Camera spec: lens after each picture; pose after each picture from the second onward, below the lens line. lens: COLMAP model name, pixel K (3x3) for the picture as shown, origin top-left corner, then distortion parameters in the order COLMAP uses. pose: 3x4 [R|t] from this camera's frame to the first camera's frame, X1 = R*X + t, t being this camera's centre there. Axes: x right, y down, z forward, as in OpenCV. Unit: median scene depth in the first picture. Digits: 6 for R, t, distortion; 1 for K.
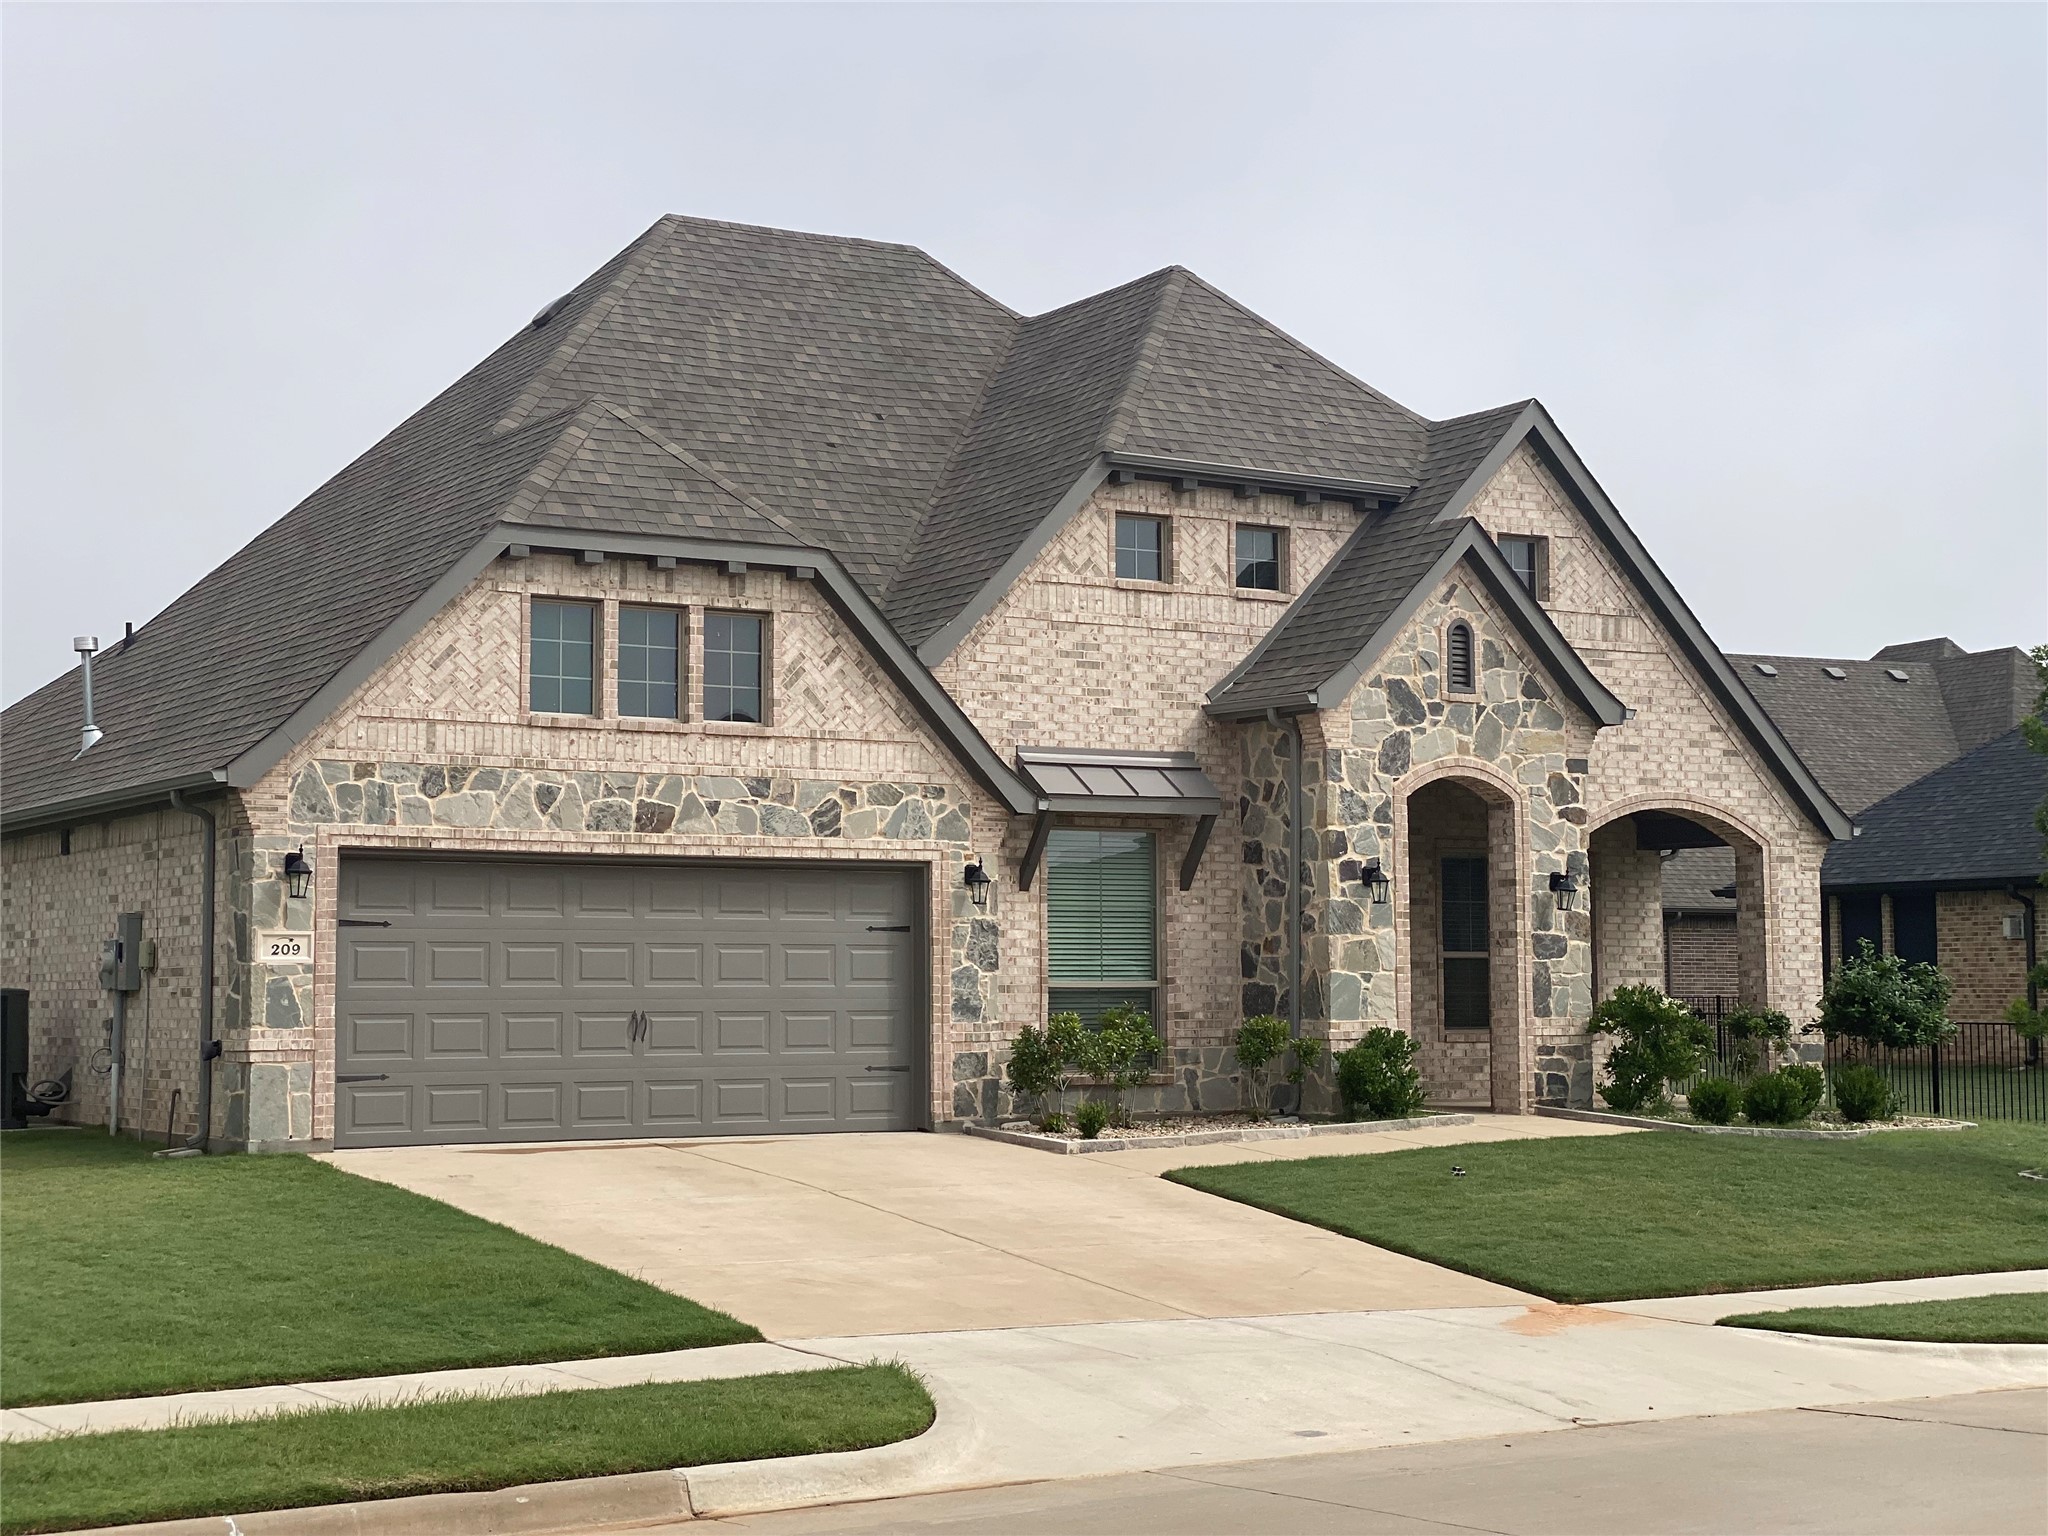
lens RADIAL K [[3070.4, 0, 1022.6], [0, 3070.4, 767.2], [0, 0, 1]] dist [0.190156, 0.000000]
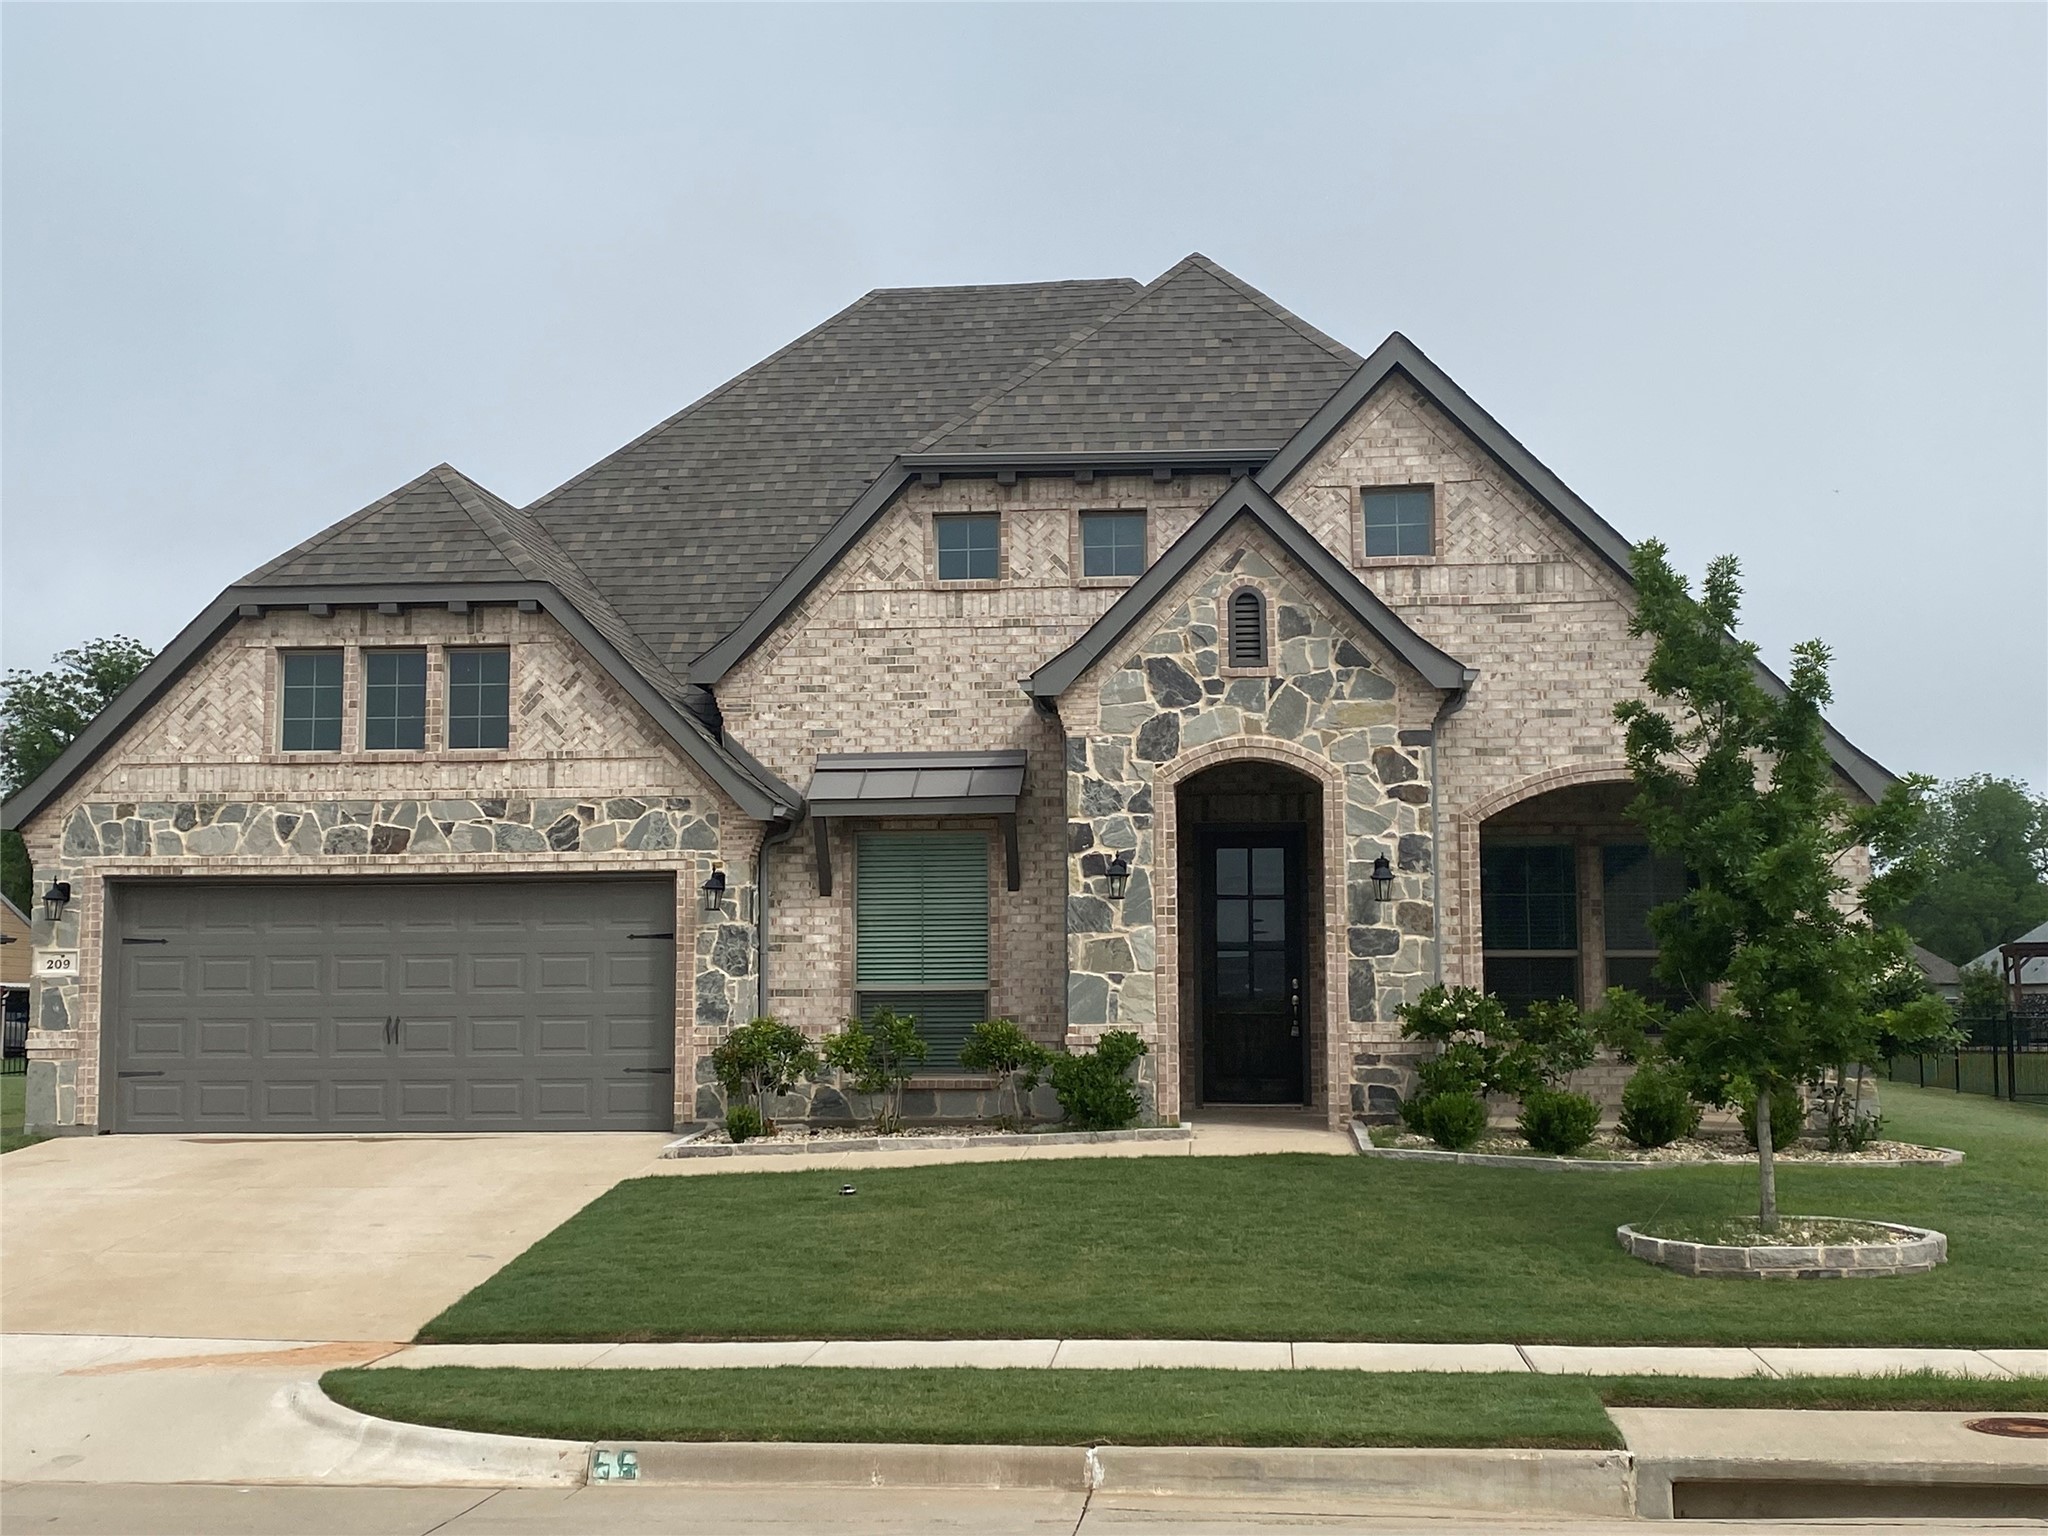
lens RADIAL K [[2583.0, 0, 1024.3], [0, 2583.0, 774.3], [0, 0, 1]] dist [0.179261, 0.000000]
pose [[0.790880, -0.056398, -0.609368, 0.574297], [0.045928, 0.998406, -0.032796, 0.030920], [0.610246, -0.002050, 0.792209, 0.360708]]
